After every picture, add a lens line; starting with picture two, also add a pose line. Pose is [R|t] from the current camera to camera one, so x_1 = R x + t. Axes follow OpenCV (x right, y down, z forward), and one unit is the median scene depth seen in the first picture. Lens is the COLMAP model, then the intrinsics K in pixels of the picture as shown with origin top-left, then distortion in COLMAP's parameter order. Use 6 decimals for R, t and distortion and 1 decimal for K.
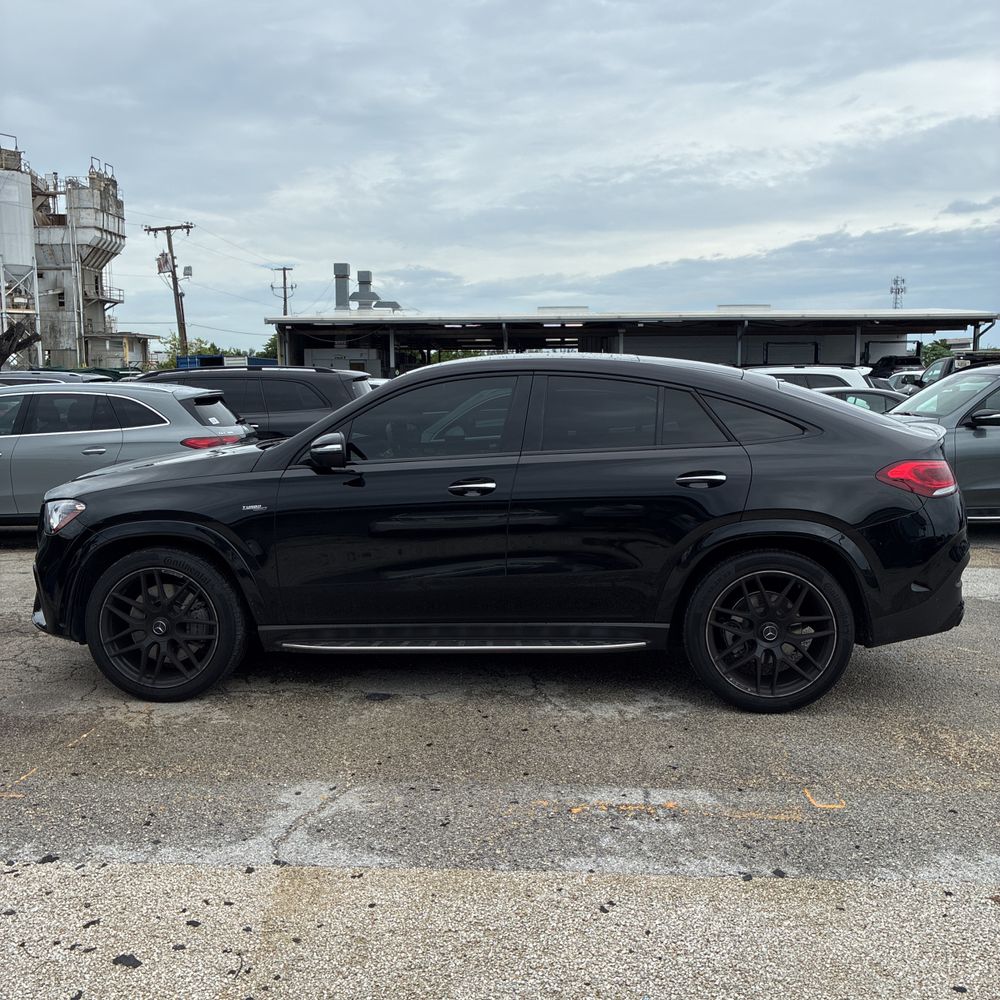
lens RADIAL K [[1011.8, 0, 503.3], [0, 1011.8, 501.6], [0, 0, 1]] dist [0.016725, 0.000000]
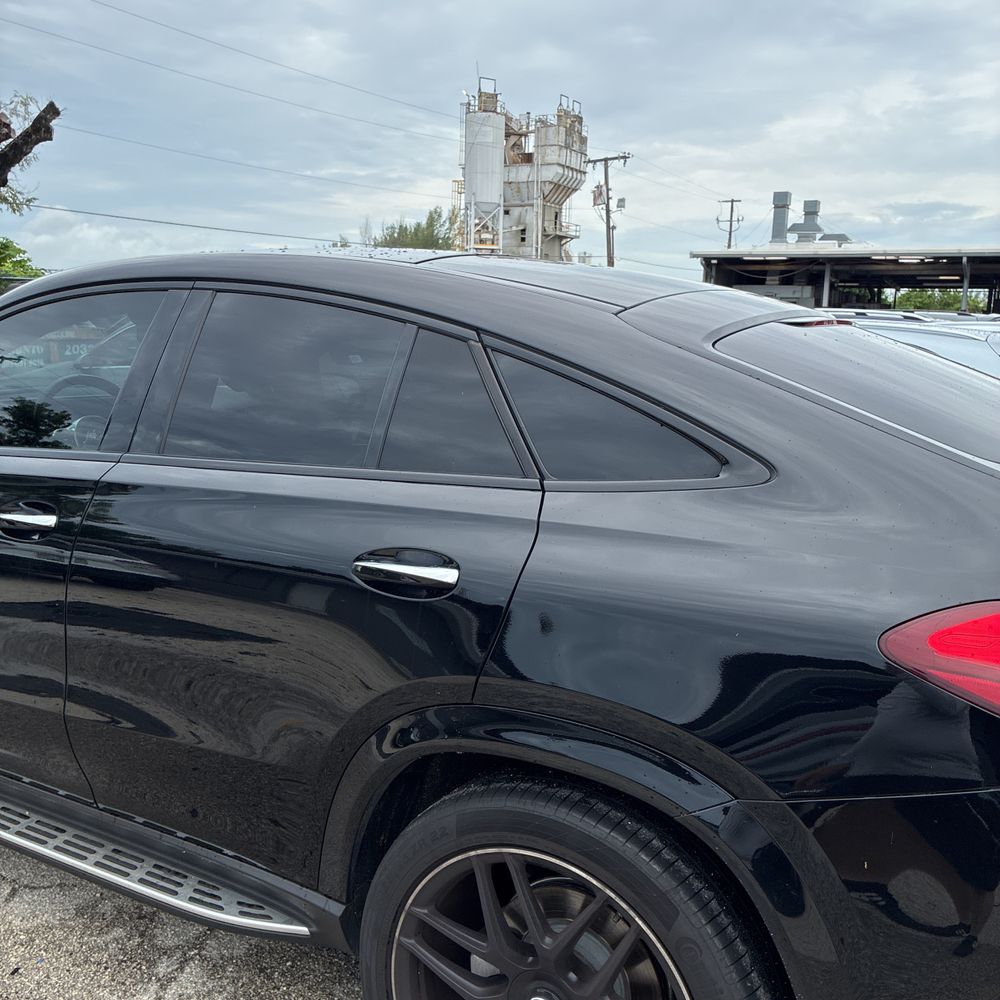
lens RADIAL K [[1011.8, 0, 510.6], [0, 1011.8, 495.8], [0, 0, 1]] dist [0.016725, 0.000000]
pose [[0.901395, 0.103972, -0.420331, 0.035429], [-0.081399, 0.994125, 0.071345, -0.007370], [0.425279, -0.030096, 0.904562, 0.061601]]
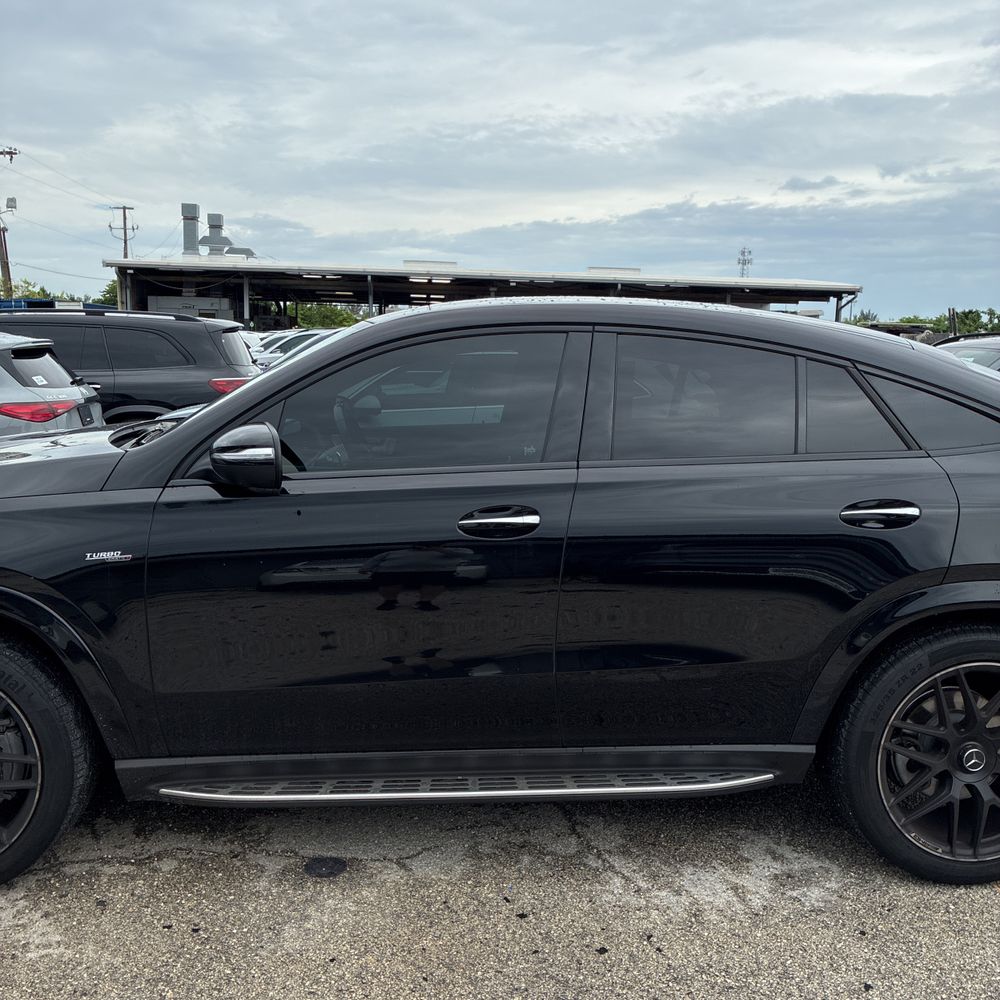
lens RADIAL K [[1011.8, 0, 506.6], [0, 1011.8, 513.1], [0, 0, 1]] dist [0.016725, 0.000000]
pose [[0.989070, 0.005286, 0.147351, -0.010498], [-0.012717, 0.998692, 0.049531, -0.004531], [-0.146896, -0.050864, 0.987843, 0.039545]]
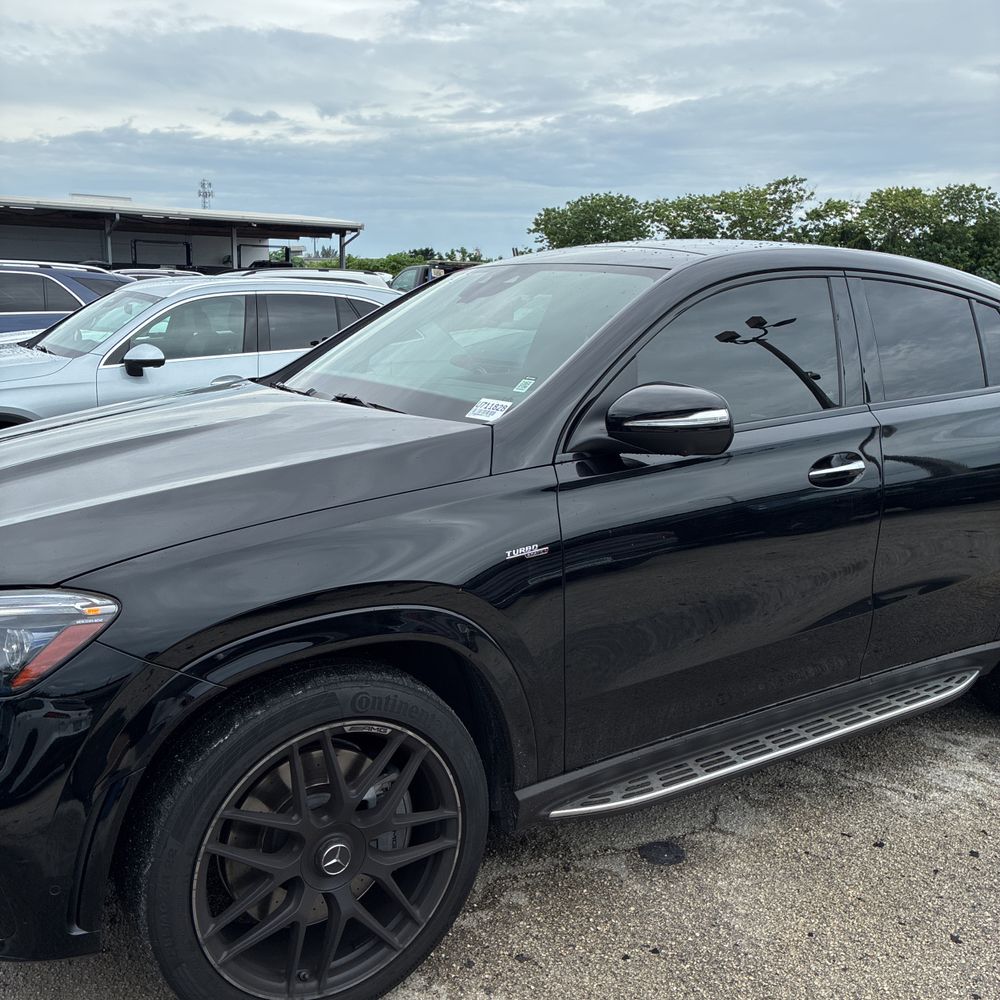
lens RADIAL K [[1011.8, 0, 494.8], [0, 1011.8, 504.2], [0, 0, 1]] dist [0.016725, 0.000000]
pose [[0.801257, -0.102166, 0.589533, -0.049812], [0.045462, 0.992861, 0.110274, -0.006338], [-0.596590, -0.061557, 0.800182, 0.060459]]
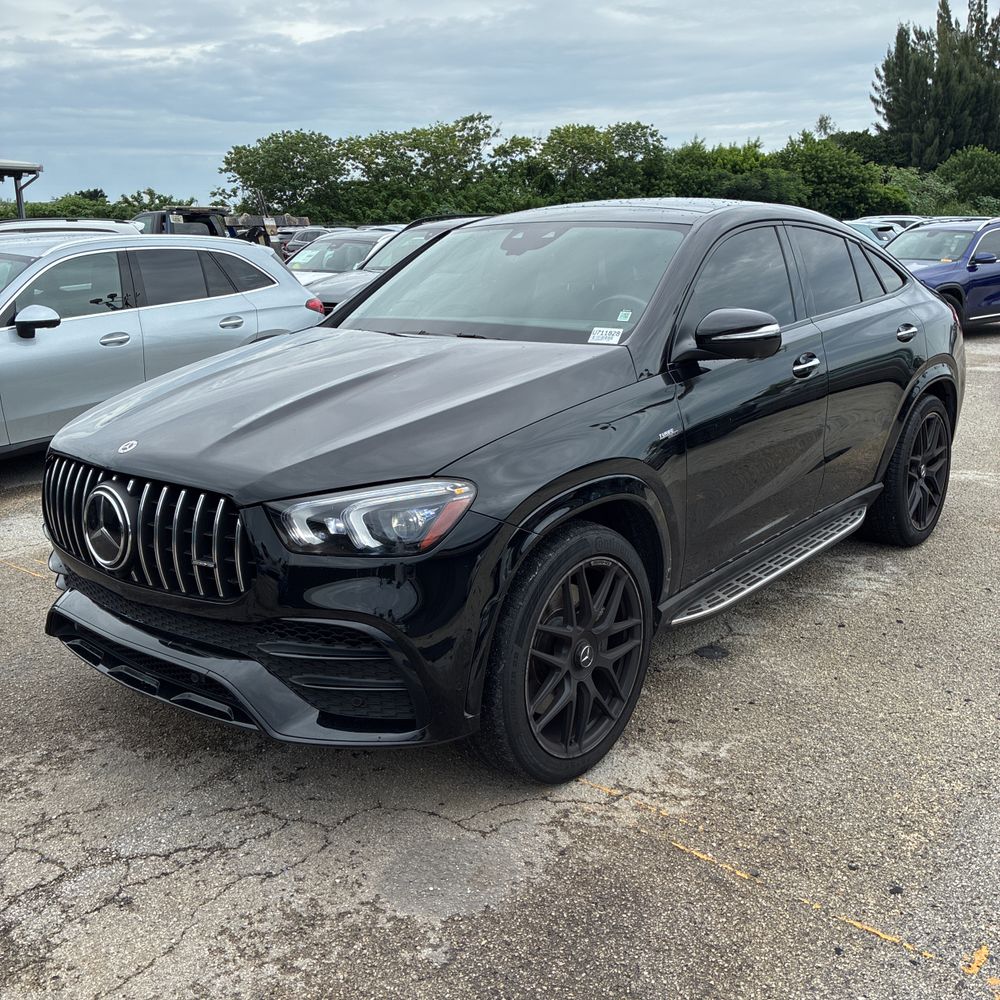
lens RADIAL K [[1011.8, 0, 503.6], [0, 1011.8, 500.0], [0, 0, 1]] dist [0.016725, 0.000000]
pose [[0.583692, -0.209034, 0.784607, -0.078356], [0.101889, 0.977512, 0.184629, -0.007865], [-0.805557, -0.027824, 0.591864, 0.065821]]
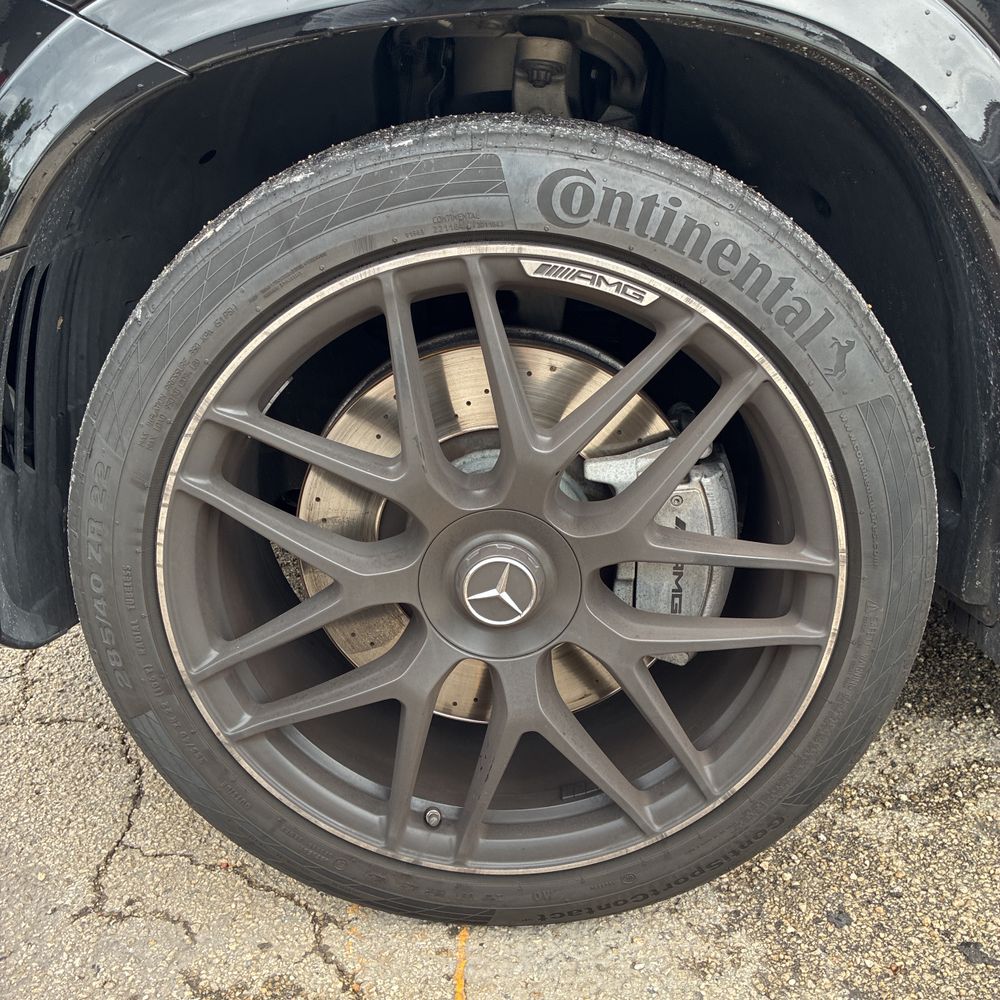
lens RADIAL K [[1011.8, 0, 502.0], [0, 1011.8, 498.5], [0, 0, 1]] dist [0.016725, 0.000000]
pose [[0.998512, -0.033964, 0.042667, -0.033127], [0.021882, 0.966164, 0.256997, 0.005961], [-0.049952, -0.255681, 0.965470, 0.079573]]
